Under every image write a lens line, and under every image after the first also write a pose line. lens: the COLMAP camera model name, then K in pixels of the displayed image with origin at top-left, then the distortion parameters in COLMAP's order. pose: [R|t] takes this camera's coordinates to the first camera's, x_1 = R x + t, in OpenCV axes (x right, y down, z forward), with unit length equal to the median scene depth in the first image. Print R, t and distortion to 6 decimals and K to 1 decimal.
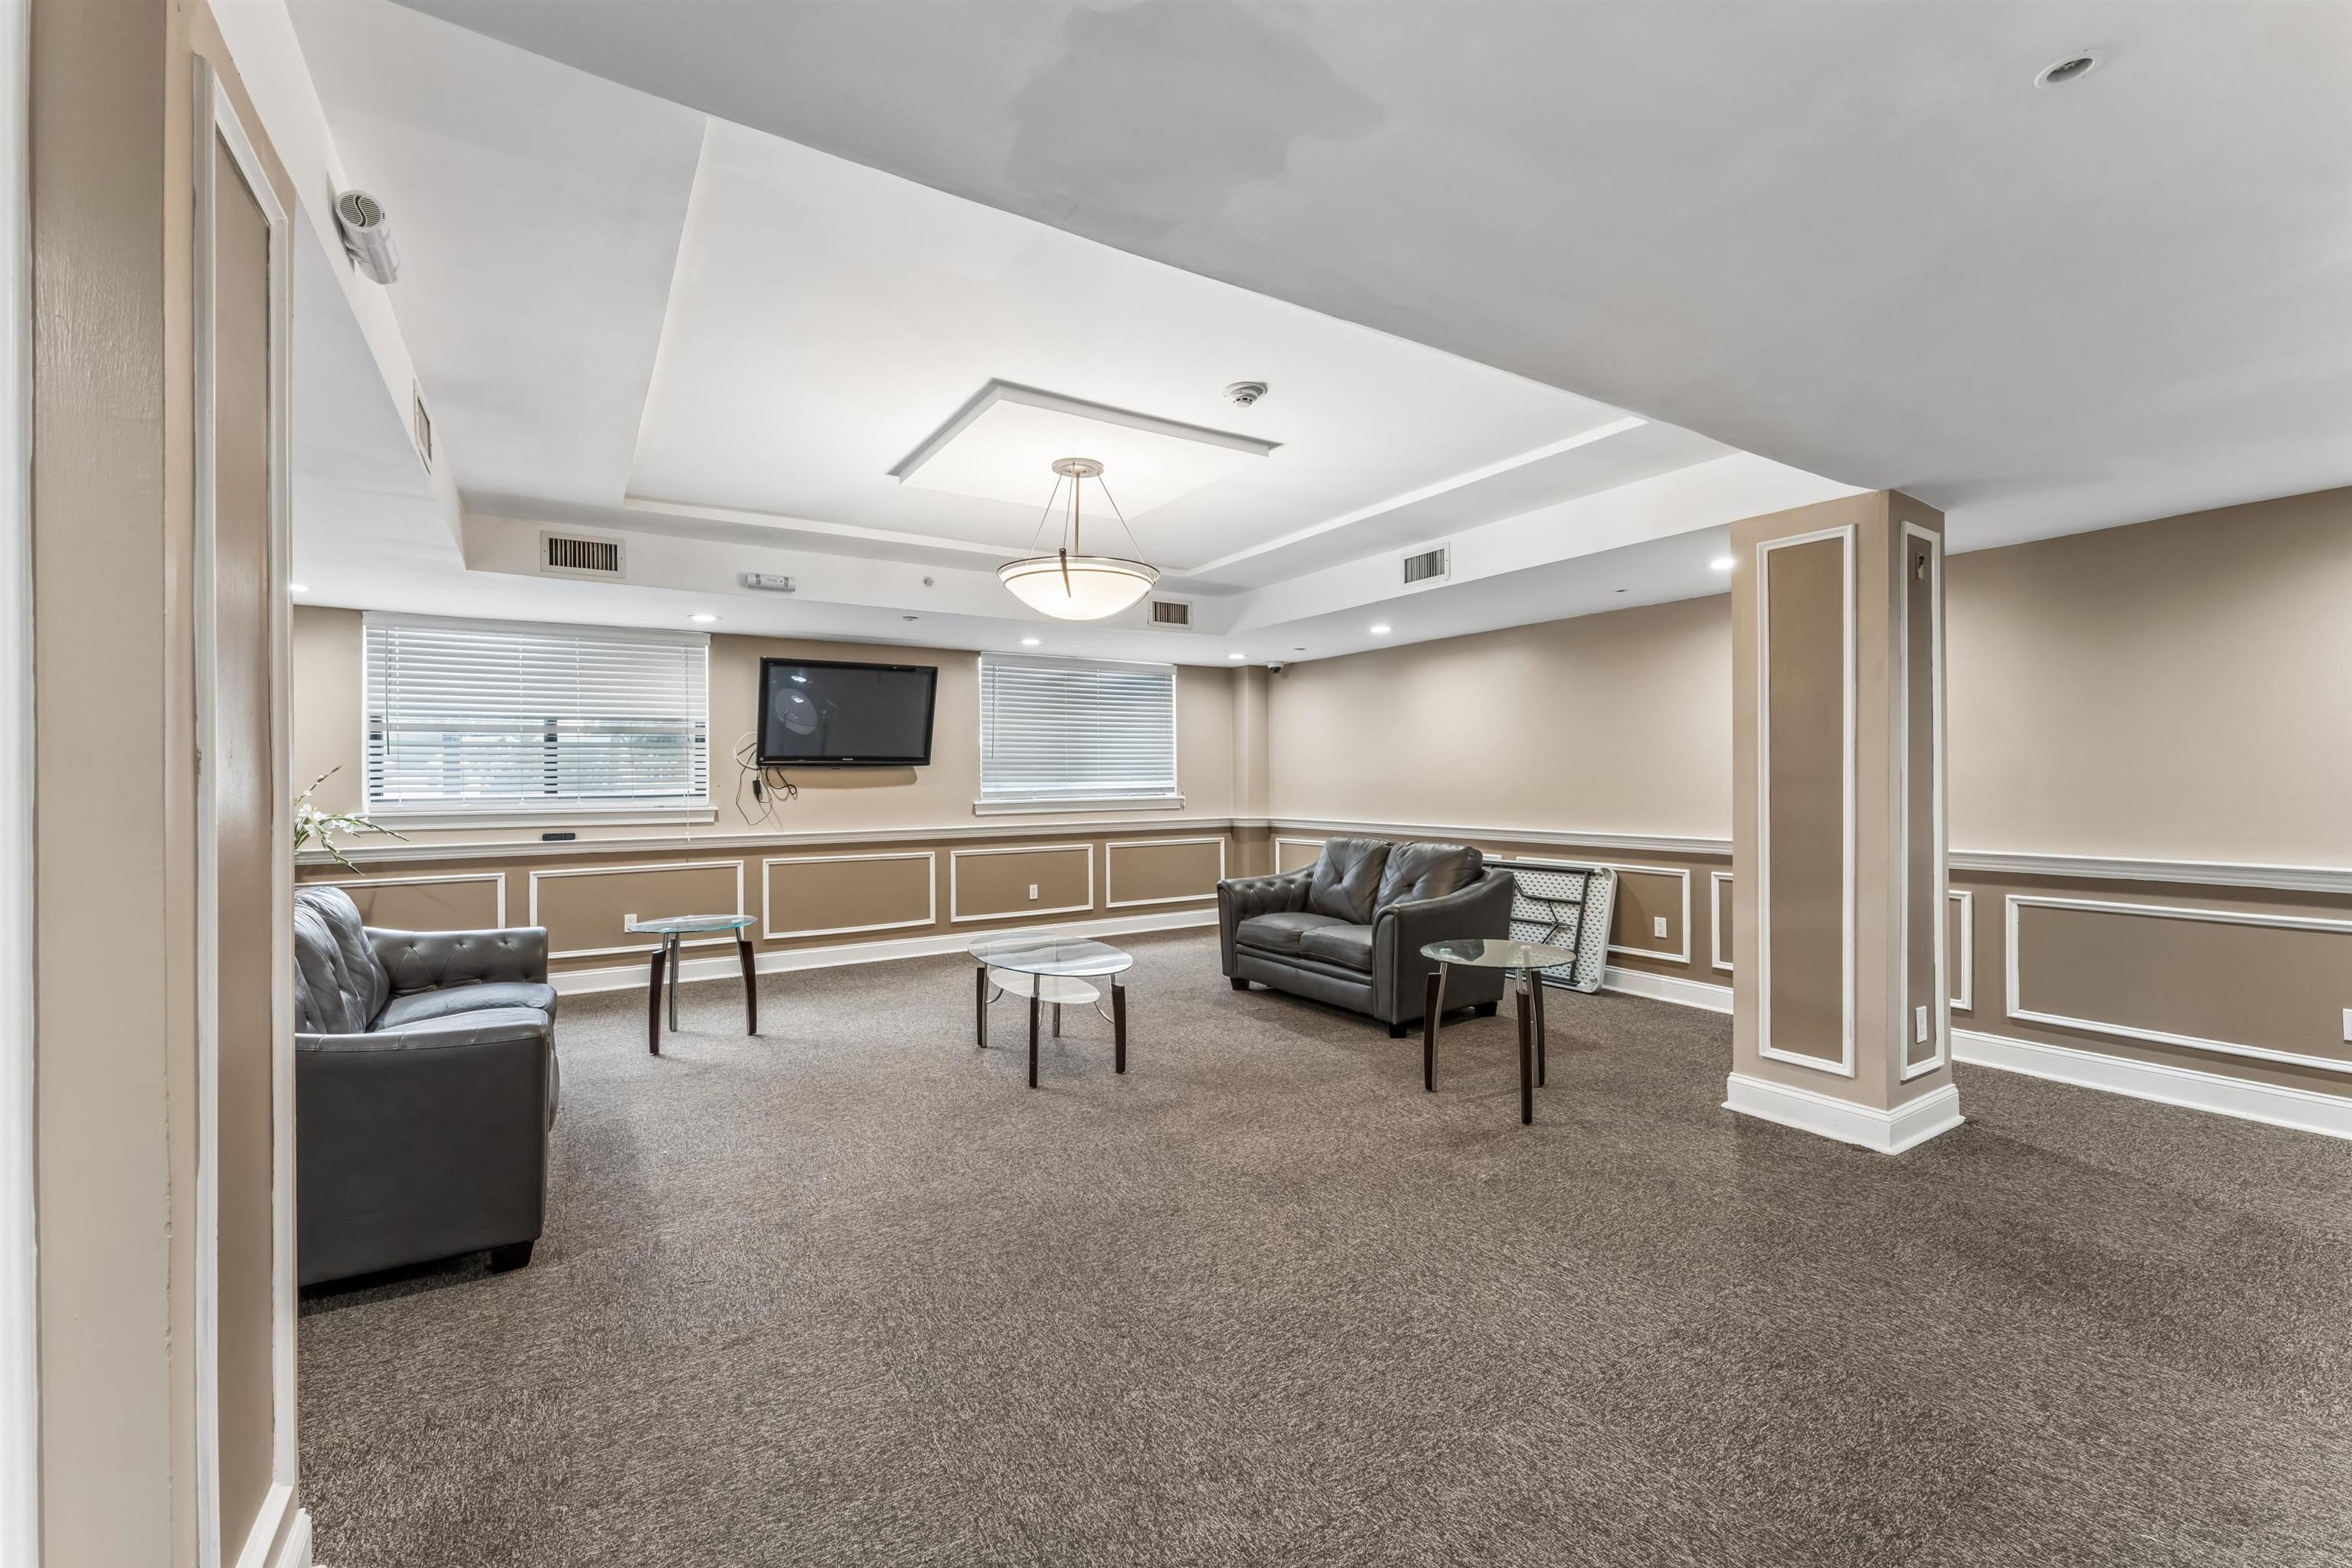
lens RADIAL K [[947.6, 0, 1184.0], [0, 947.6, 771.1], [0, 0, 1]] dist [0.000153, -0.000654]
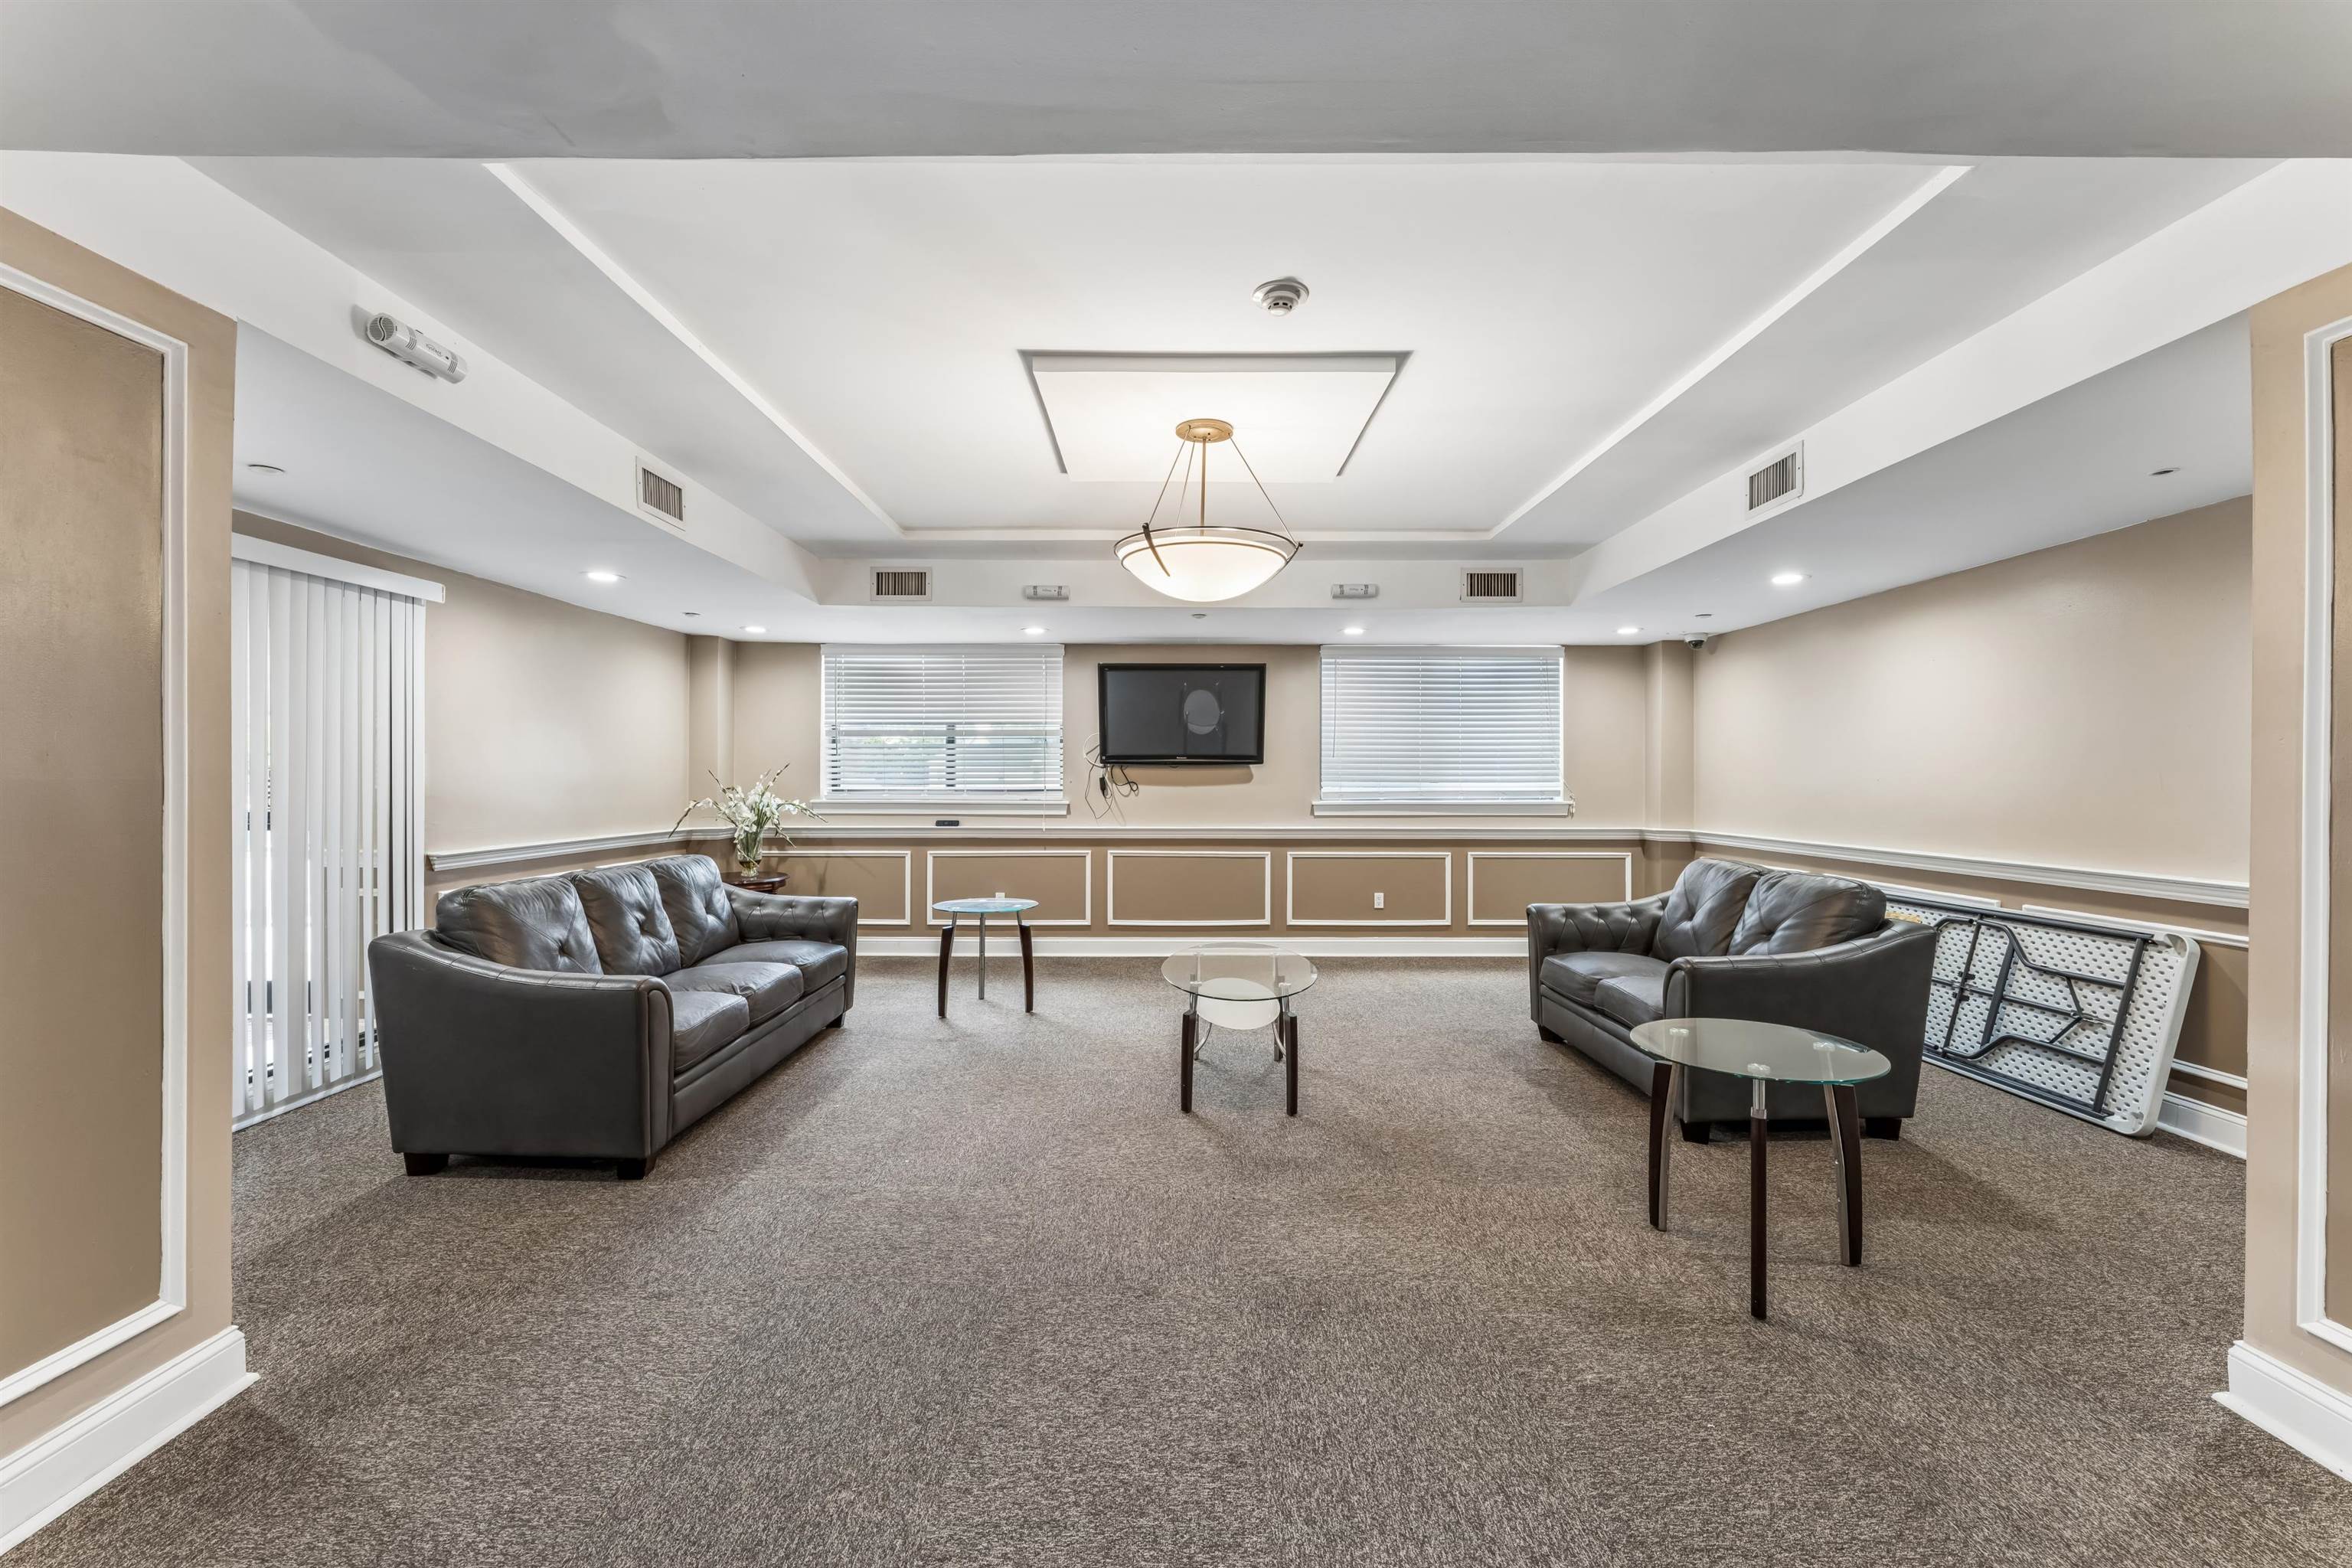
lens RADIAL K [[947.6, 0, 1184.0], [0, 947.6, 771.1], [0, 0, 1]] dist [0.000153, -0.000654]
pose [[0.848419, 0.005697, -0.529294, 0.227733], [-0.005219, 0.999984, 0.002396, -0.000528], [0.529299, 0.000729, 0.848435, 0.150068]]
